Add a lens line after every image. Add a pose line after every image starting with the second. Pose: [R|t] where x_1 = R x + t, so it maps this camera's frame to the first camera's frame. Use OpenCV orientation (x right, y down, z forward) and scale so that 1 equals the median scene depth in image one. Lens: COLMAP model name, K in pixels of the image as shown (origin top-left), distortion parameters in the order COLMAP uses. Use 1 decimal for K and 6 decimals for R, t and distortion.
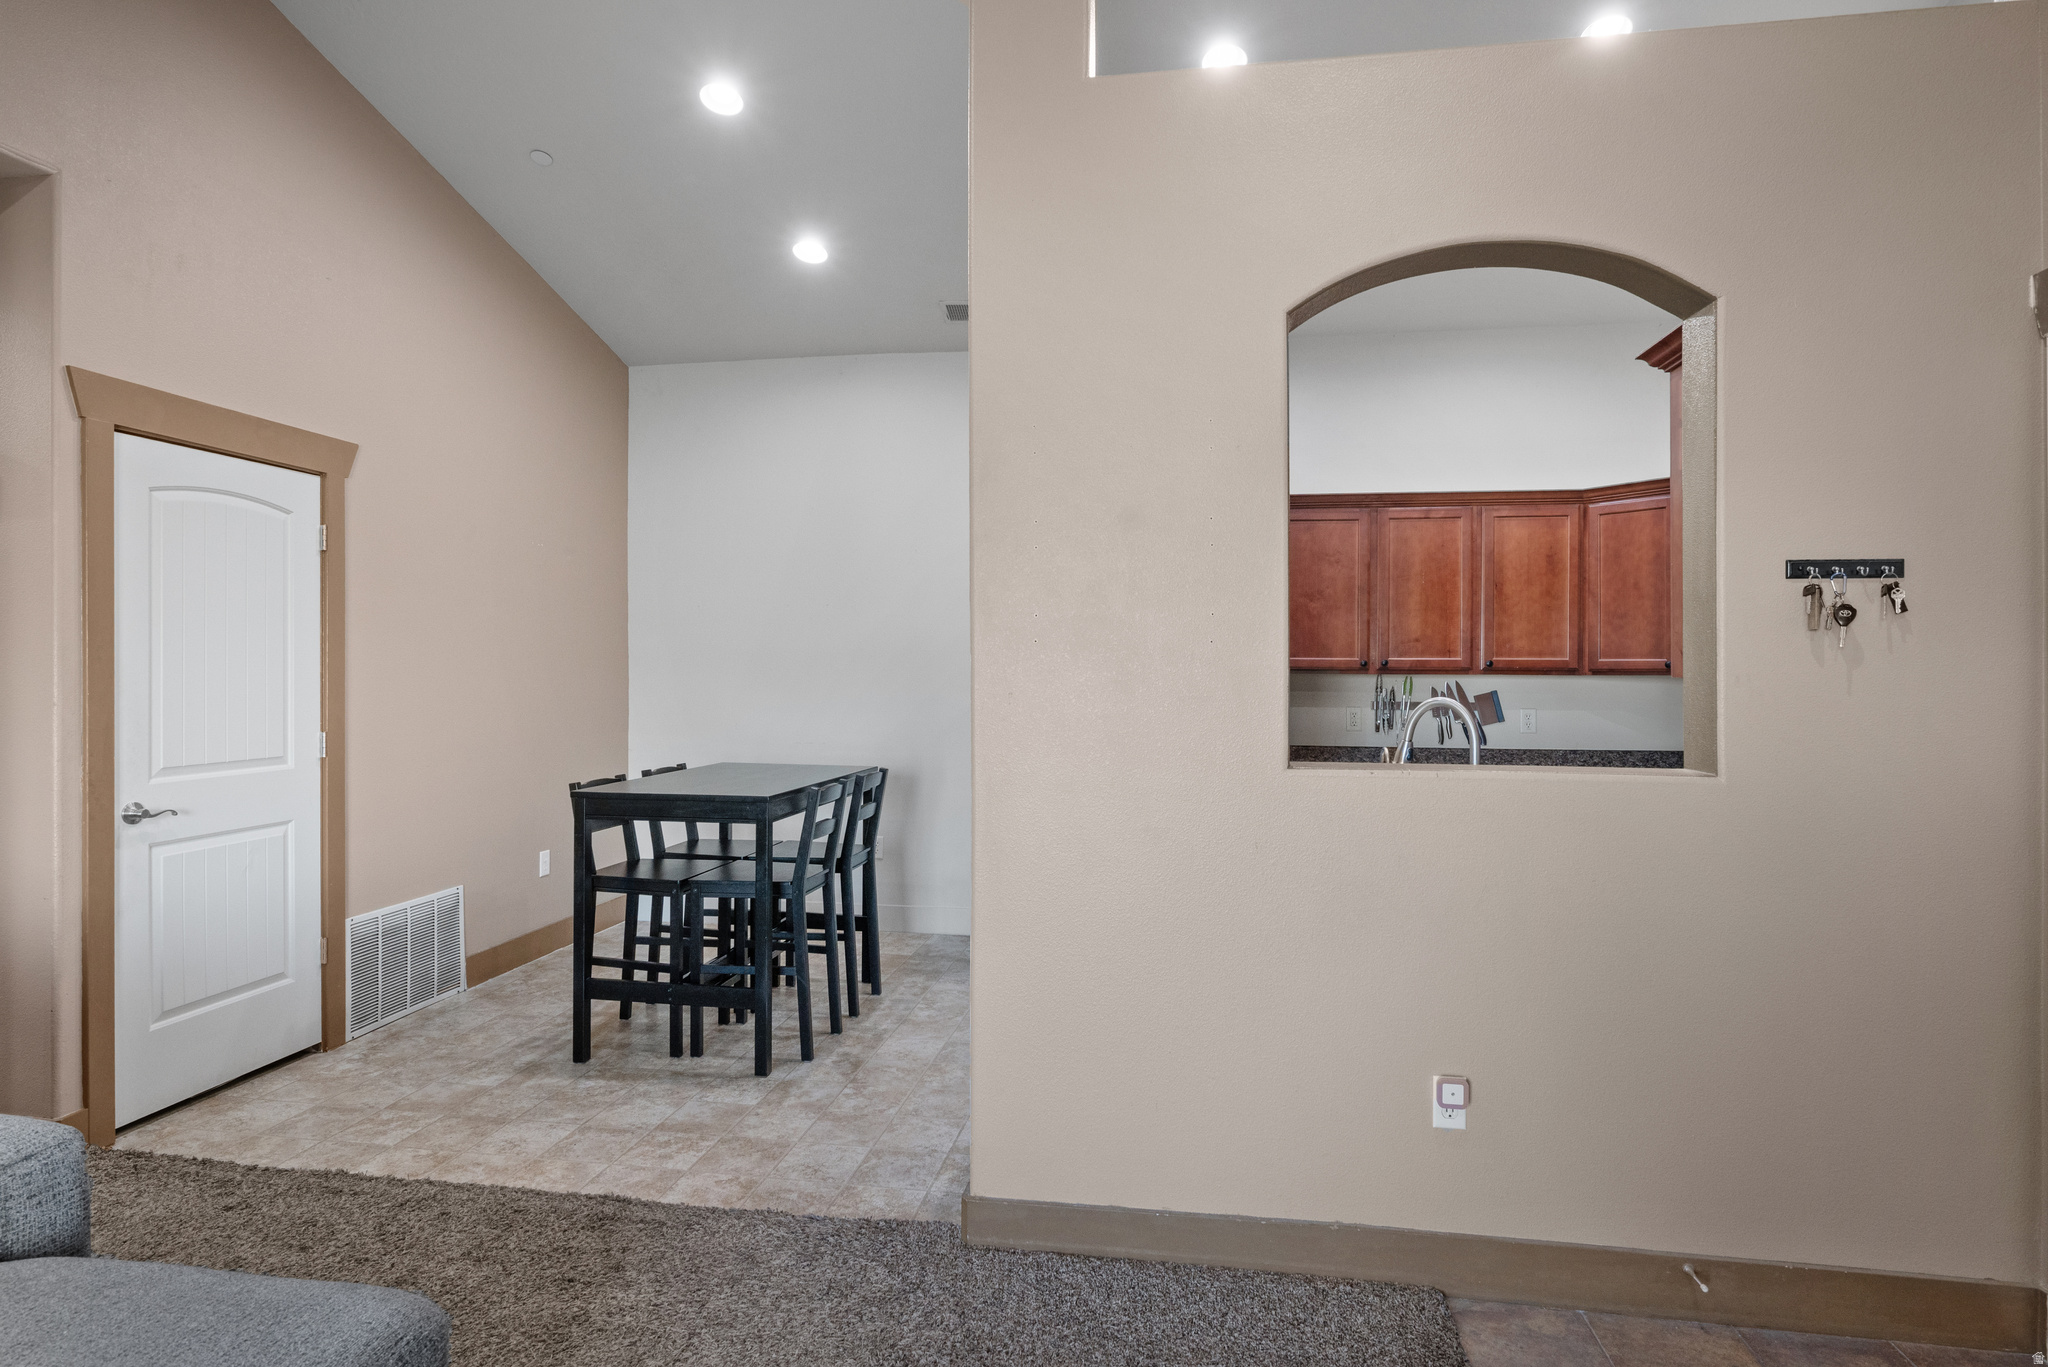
lens RADIAL K [[1080.2, 0, 1023.0], [0, 1080.2, 675.9], [0, 0, 1]] dist [-0.002133, -0.000929]
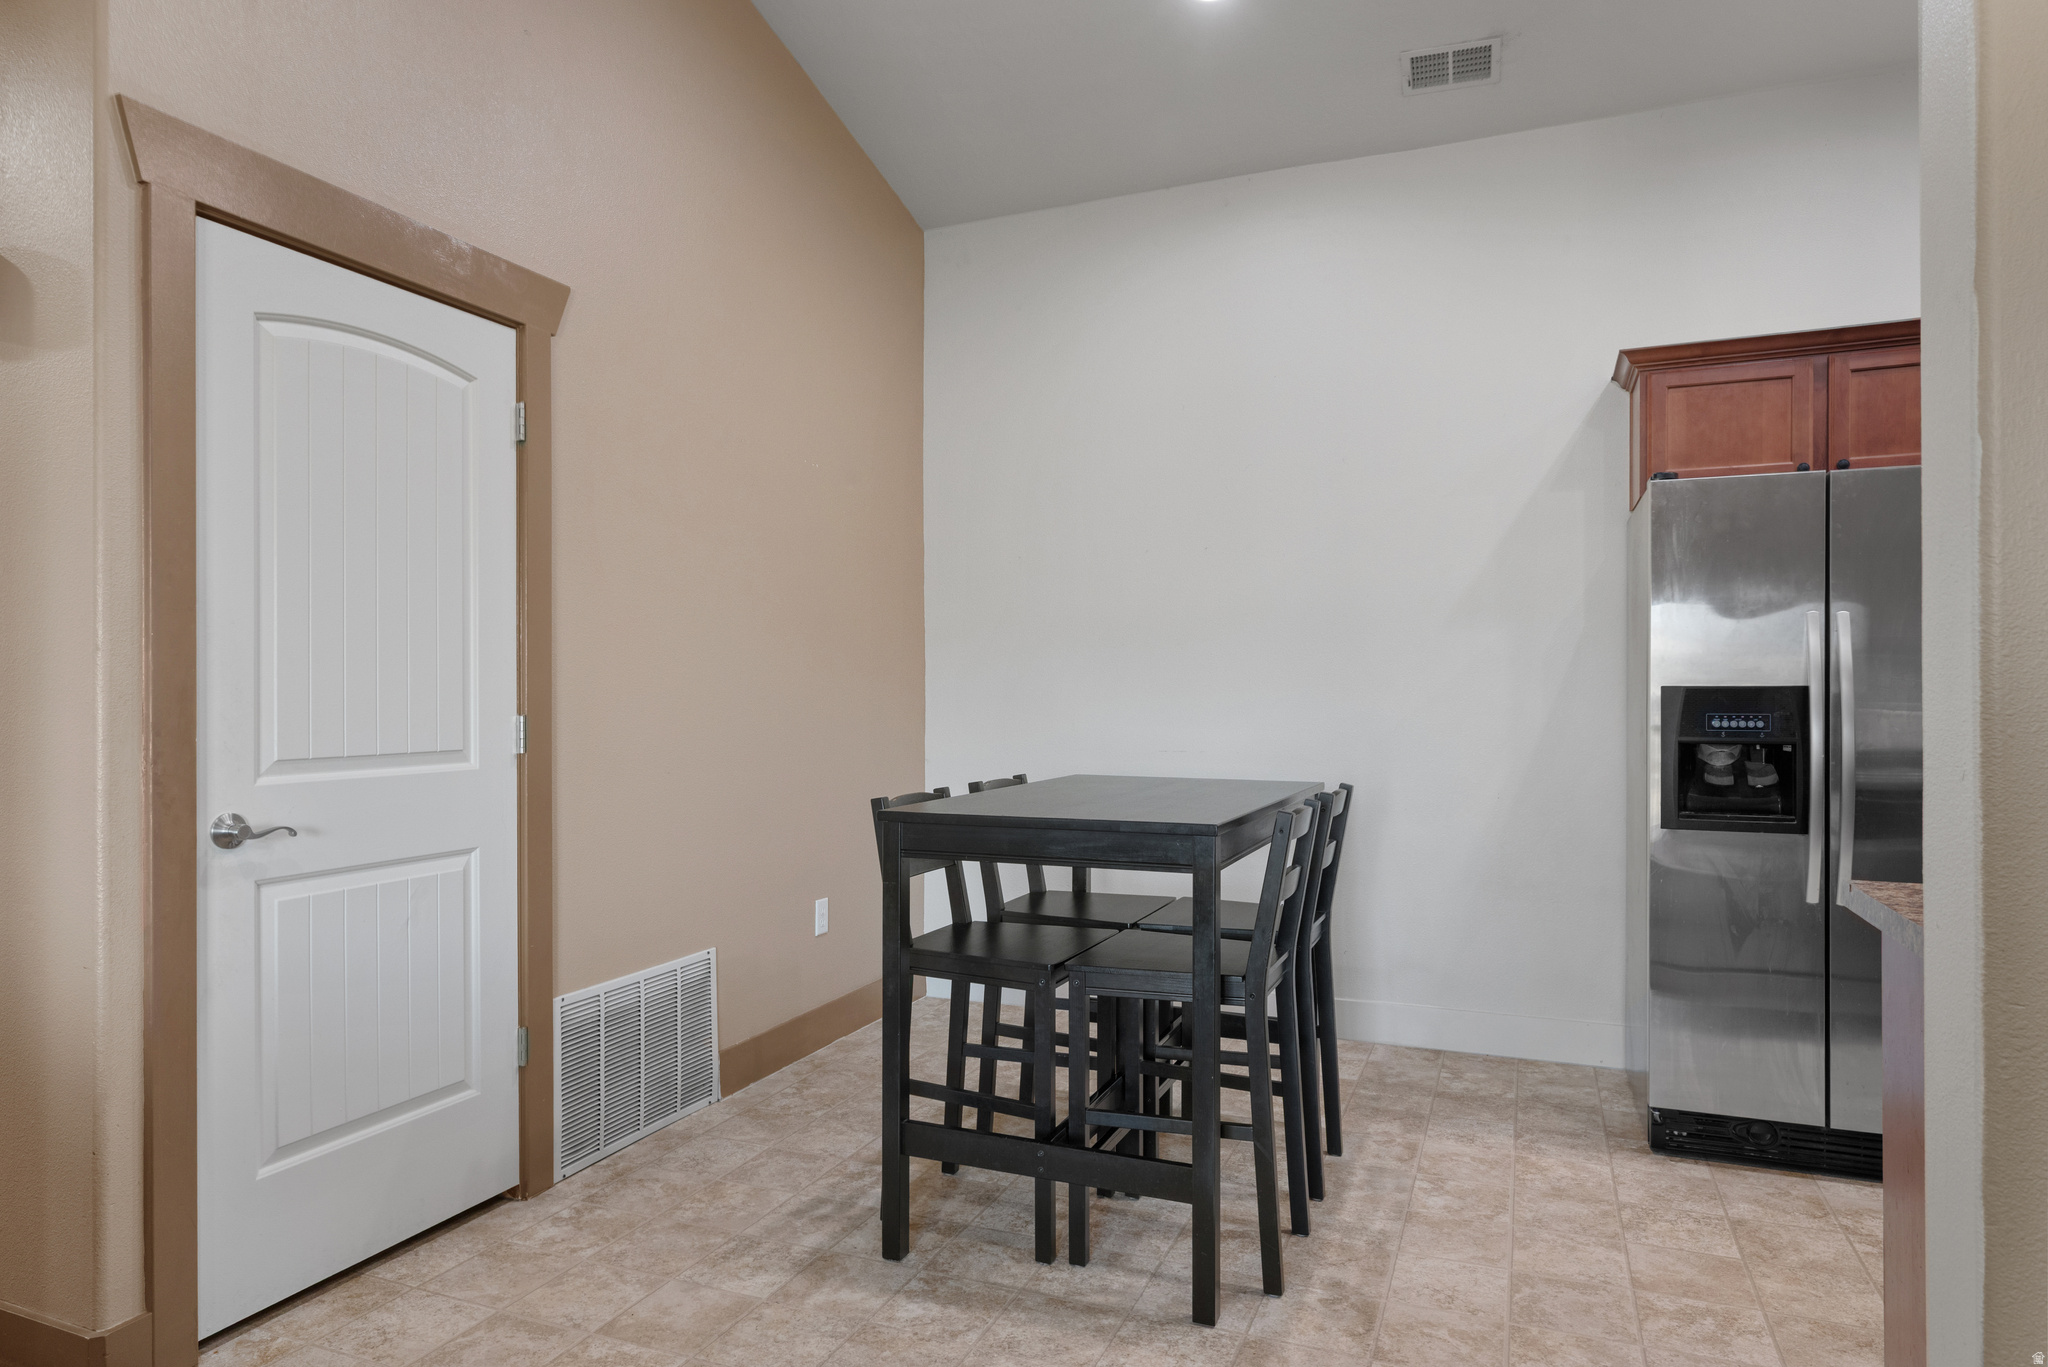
lens RADIAL K [[1224.9, 0, 1028.2], [0, 1224.9, 692.5], [0, 0, 1]] dist [0.001214, -0.000335]
pose [[0.973953, -0.005397, -0.226687, -0.174321], [0.004266, 0.999976, -0.005476, 0.043272], [0.226711, 0.004367, 0.973952, 0.337223]]
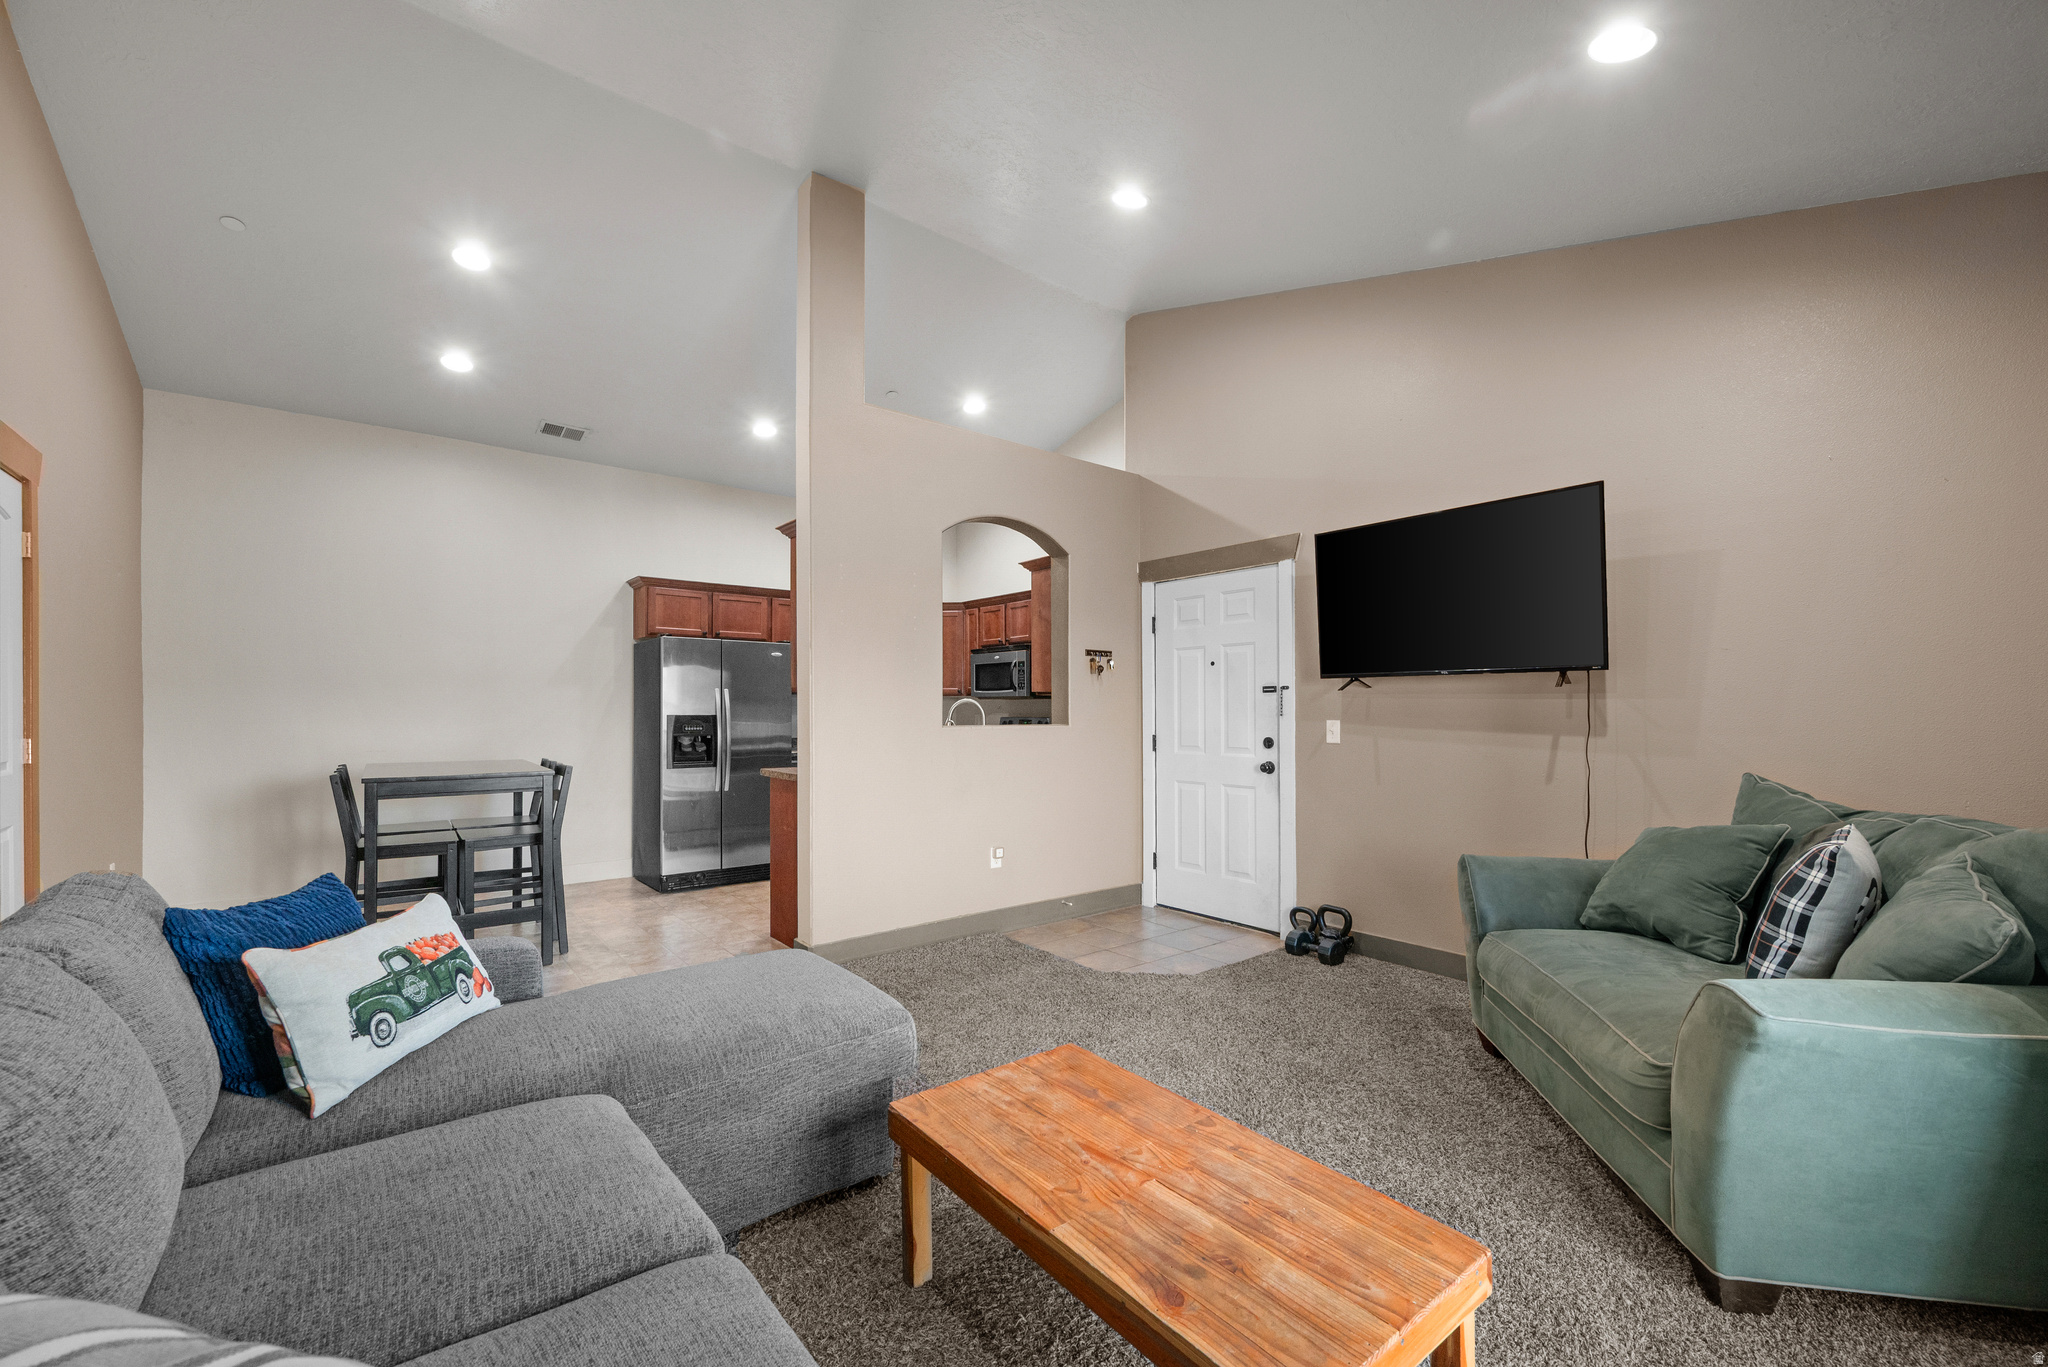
lens RADIAL K [[810.6, 0, 1021.0], [0, 810.6, 710.1], [0, 0, 1]] dist [0.000994, 0.000101]
pose [[0.676596, -0.003836, 0.736345, -0.575587], [0.005759, 0.999983, -0.000083, 0.031326], [-0.736332, 0.004297, 0.676606, -0.193624]]
